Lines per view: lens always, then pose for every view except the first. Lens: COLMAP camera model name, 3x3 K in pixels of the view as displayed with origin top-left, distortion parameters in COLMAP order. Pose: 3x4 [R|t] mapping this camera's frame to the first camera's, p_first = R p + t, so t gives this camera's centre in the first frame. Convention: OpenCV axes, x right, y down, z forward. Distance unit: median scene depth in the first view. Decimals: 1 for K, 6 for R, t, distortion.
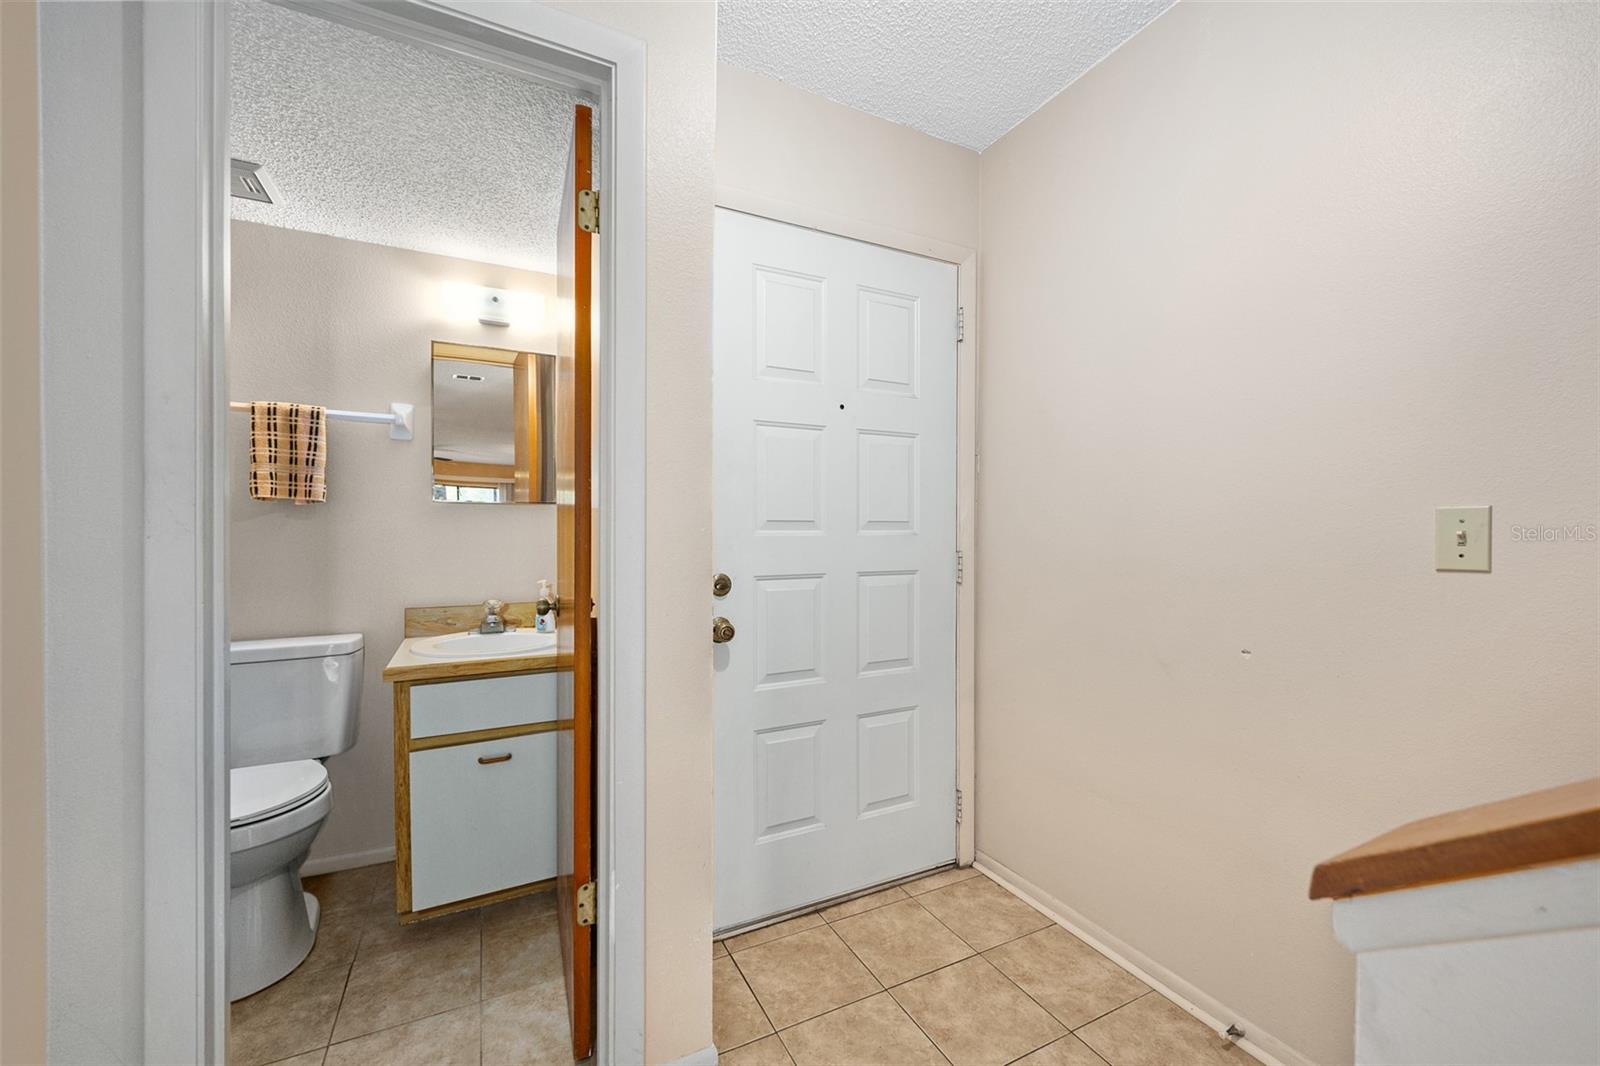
lens RADIAL K [[632.4, 0, 810.6], [0, 632.4, 530.8], [0, 0, 1]] dist [-0.006932, 0.001385]
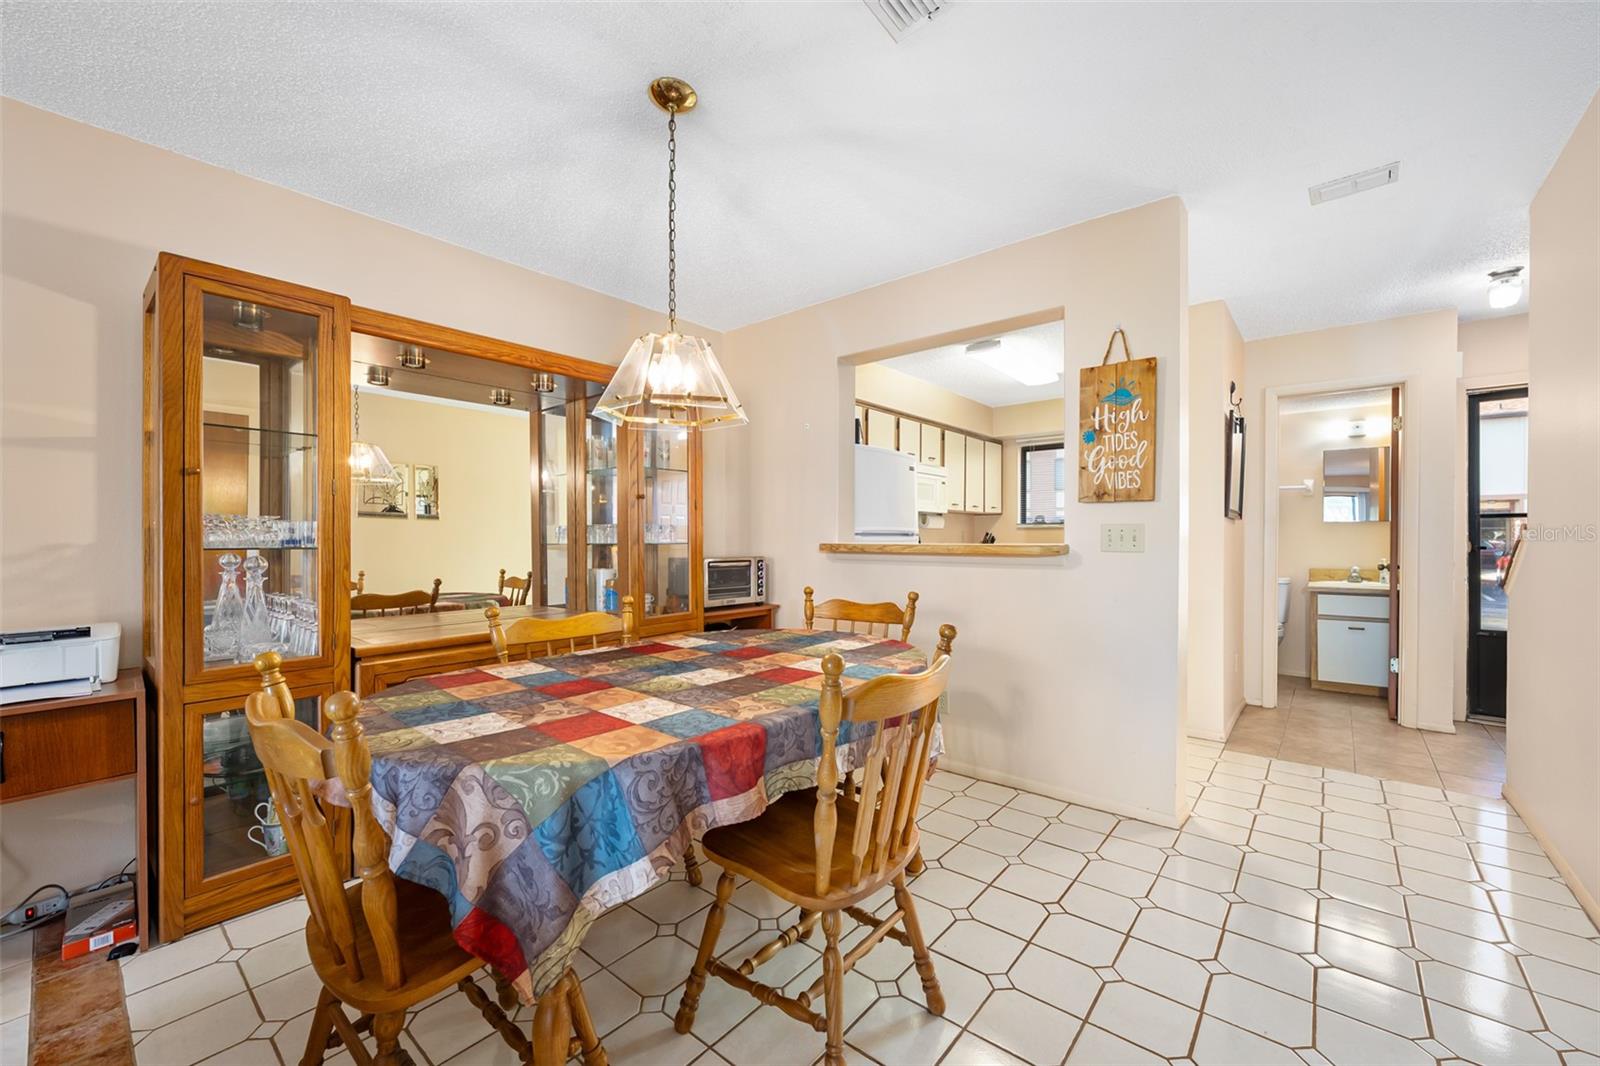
lens RADIAL K [[632.4, 0, 808.0], [0, 632.4, 549.2], [0, 0, 1]] dist [-0.006932, 0.001385]
pose [[0.388739, 0.012134, -0.921268, 0.794930], [-0.007269, 0.999923, 0.010103, 0.041316], [0.921319, 0.002769, 0.388797, -1.647776]]
